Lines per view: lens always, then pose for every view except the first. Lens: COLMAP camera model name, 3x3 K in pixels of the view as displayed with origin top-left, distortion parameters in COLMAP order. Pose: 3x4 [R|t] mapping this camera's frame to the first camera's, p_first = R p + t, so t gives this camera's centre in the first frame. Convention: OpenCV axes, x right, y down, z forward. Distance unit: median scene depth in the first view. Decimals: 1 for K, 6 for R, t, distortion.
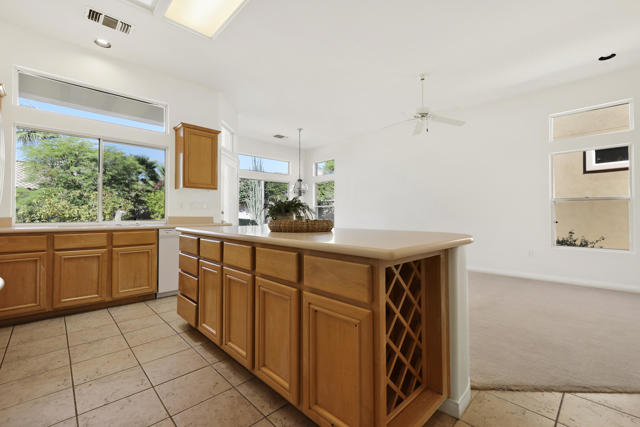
lens RADIAL K [[277.9, 0, 318.6], [0, 277.9, 214.7], [0, 0, 1]] dist [0.004260, 0.000872]
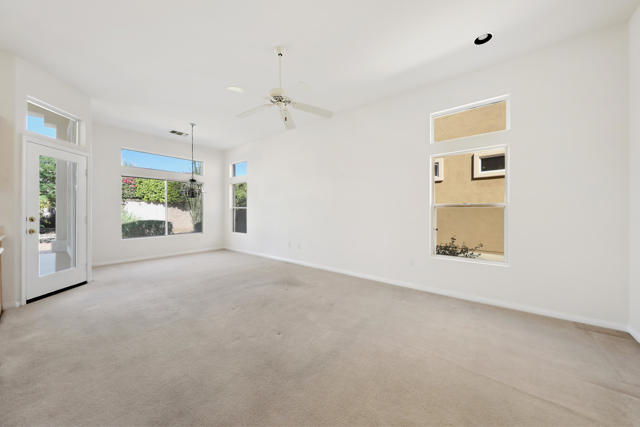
lens RADIAL K [[217.7, 0, 321.8], [0, 217.7, 213.7], [0, 0, 1]] dist [0.001403, -0.000055]
pose [[0.991213, 0.000138, 0.132277, 0.263097], [-0.002430, 0.999850, 0.017163, -0.027705], [-0.132254, -0.017333, 0.991064, 0.229985]]
